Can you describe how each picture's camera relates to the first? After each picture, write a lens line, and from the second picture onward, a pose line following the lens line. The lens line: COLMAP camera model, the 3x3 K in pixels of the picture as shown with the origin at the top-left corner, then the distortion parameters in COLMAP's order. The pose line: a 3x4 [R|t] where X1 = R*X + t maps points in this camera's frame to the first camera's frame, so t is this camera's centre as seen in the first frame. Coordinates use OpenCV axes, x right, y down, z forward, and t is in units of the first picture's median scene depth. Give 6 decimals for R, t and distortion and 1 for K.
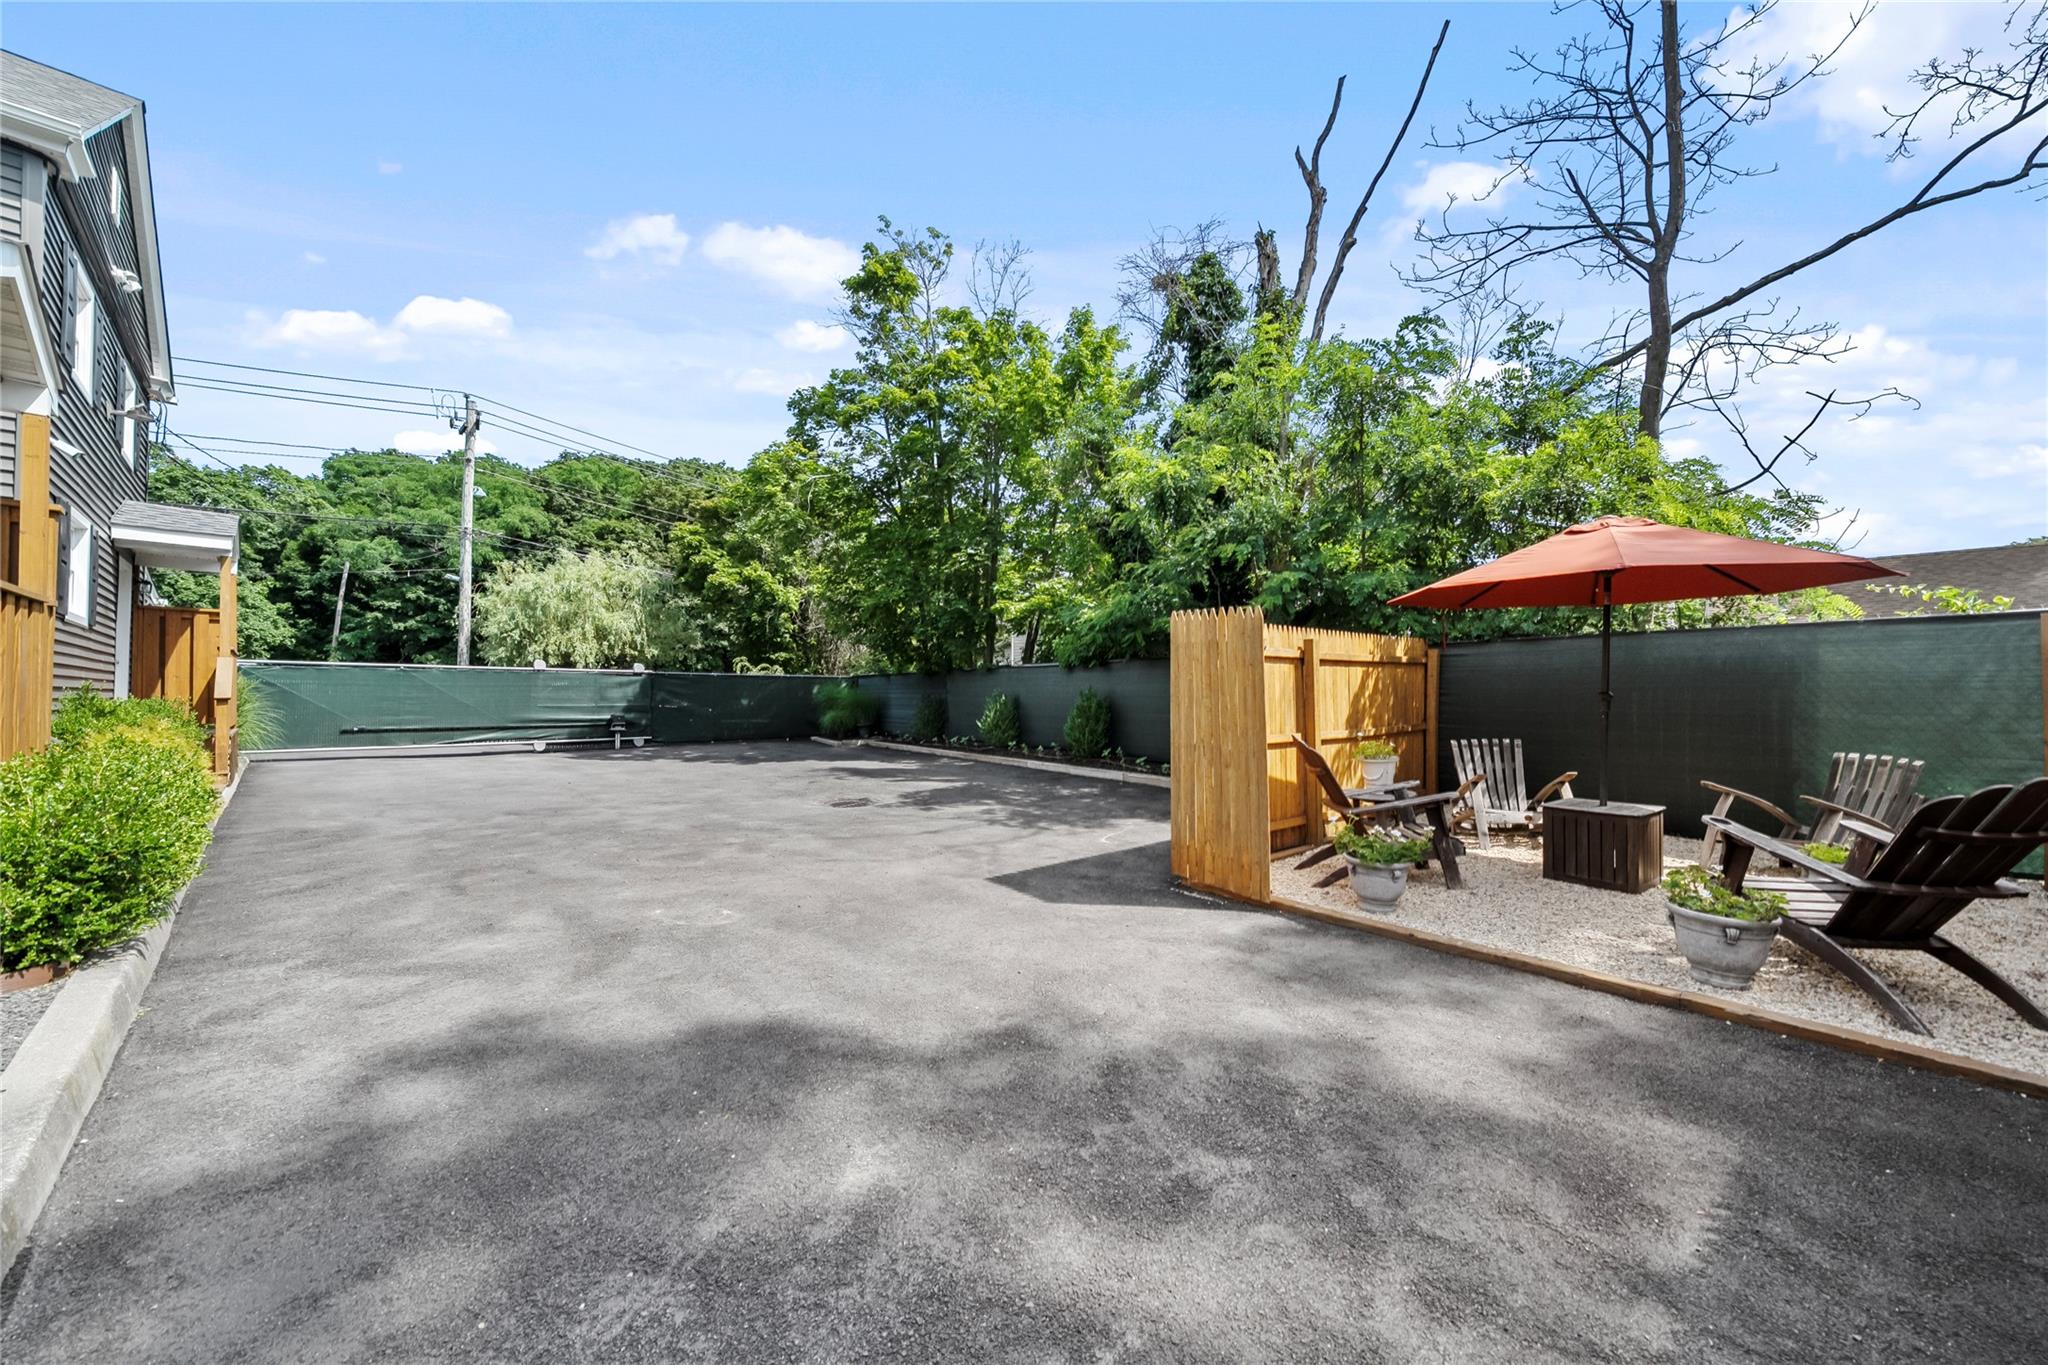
lens RADIAL K [[697.5, 0, 1024.0], [0, 697.5, 682.5], [0, 0, 1]] dist [-0.004163, 0.000223]
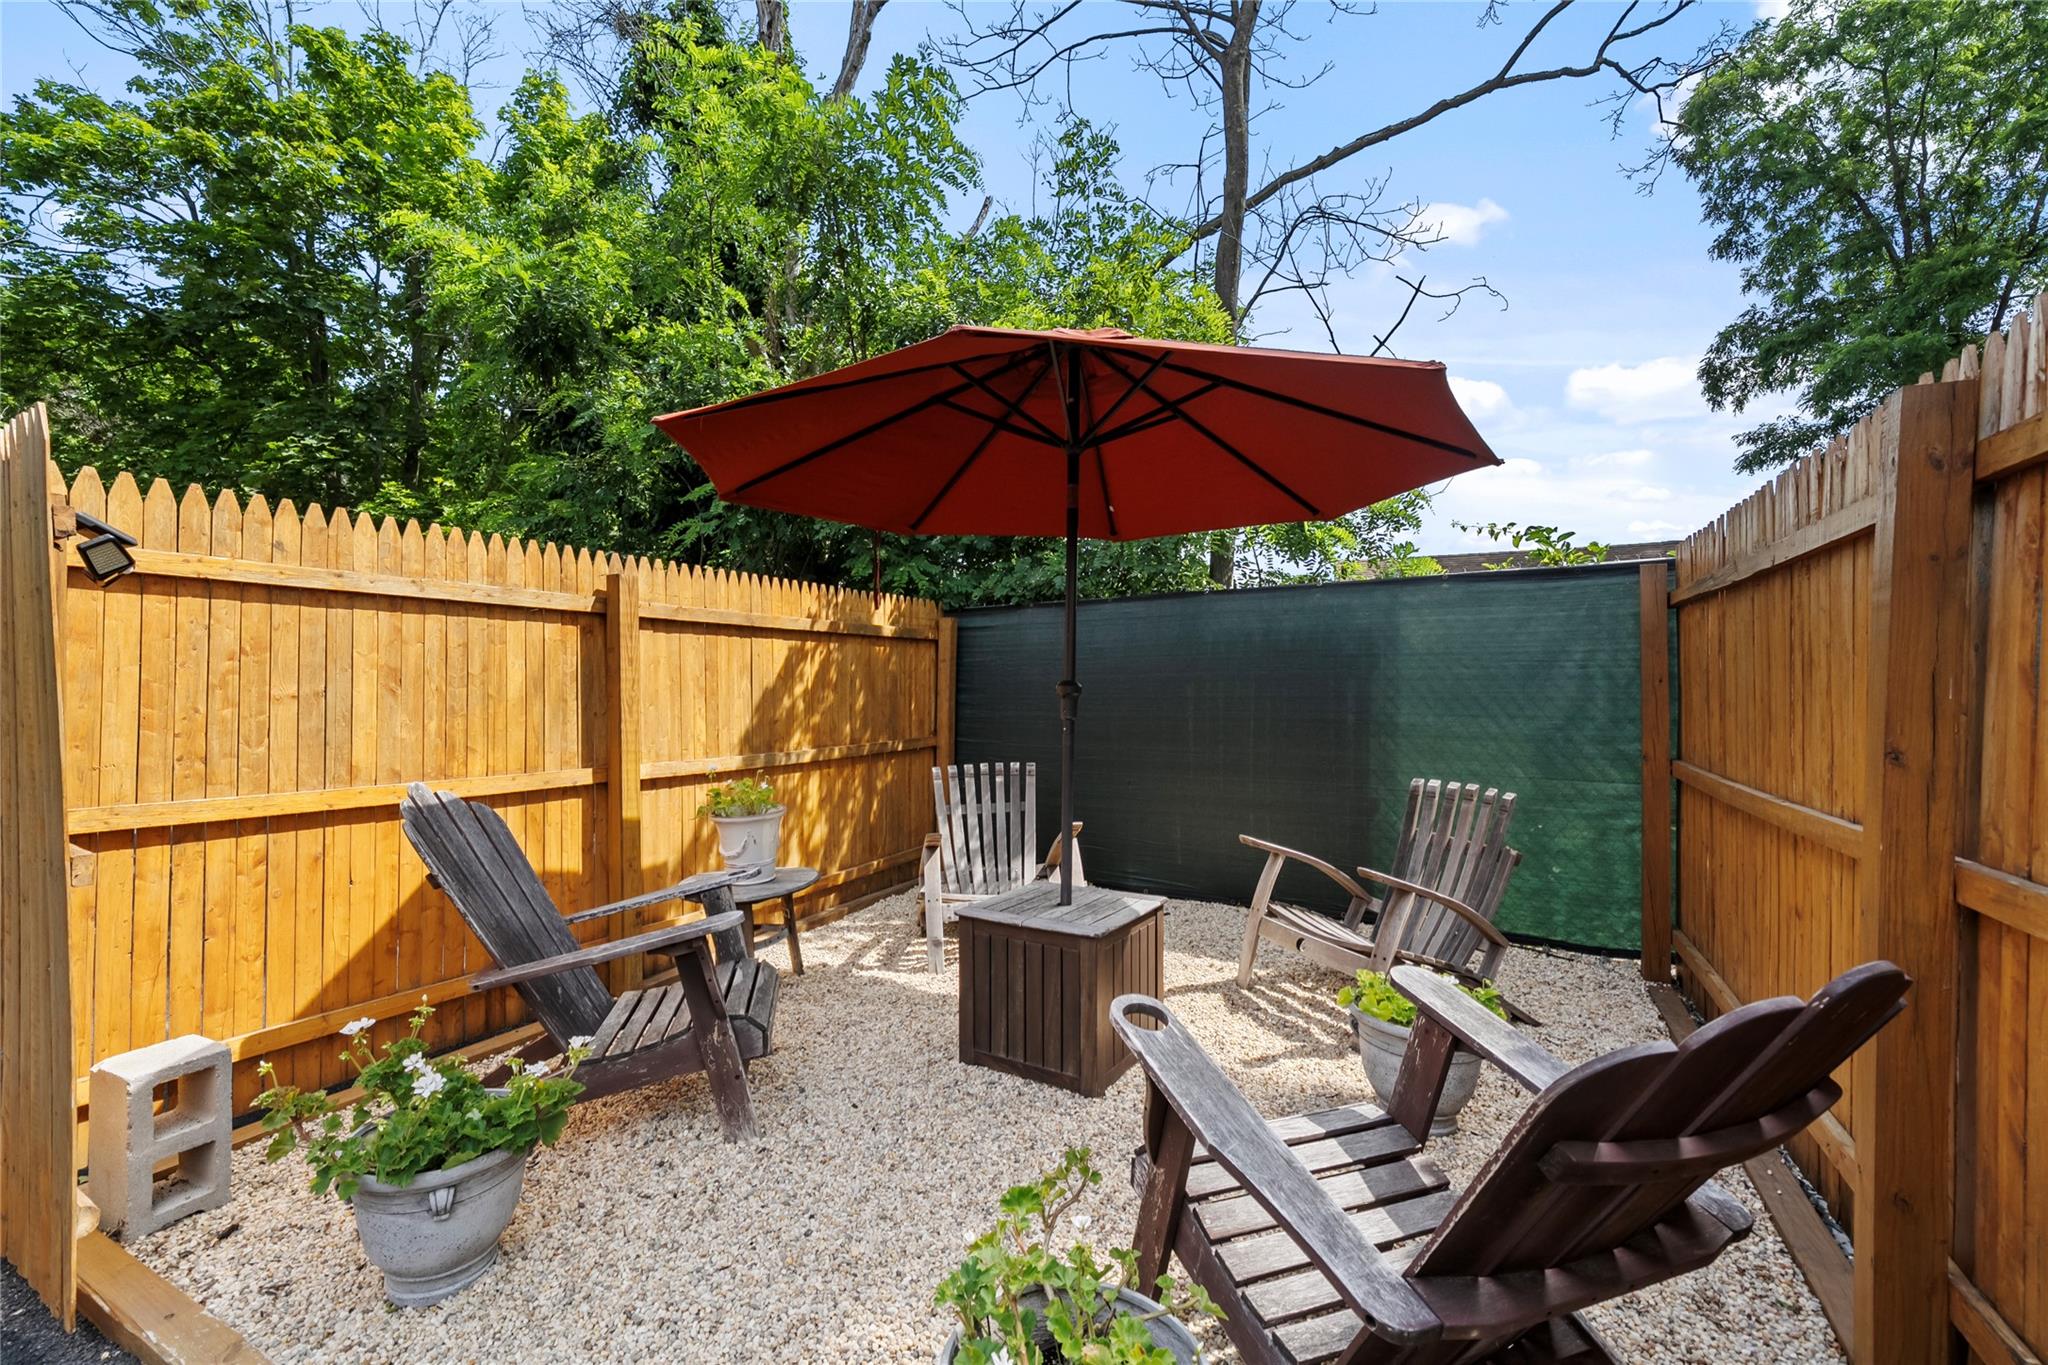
lens RADIAL K [[792.6, 0, 1024.0], [0, 792.6, 682.5], [0, 0, 1]] dist [0.000899, -0.000157]
pose [[0.930408, 0.002222, 0.366518, 0.430333], [-0.002821, 0.999995, 0.001099, 0.010487], [-0.366514, -0.002056, 0.930410, 0.343285]]
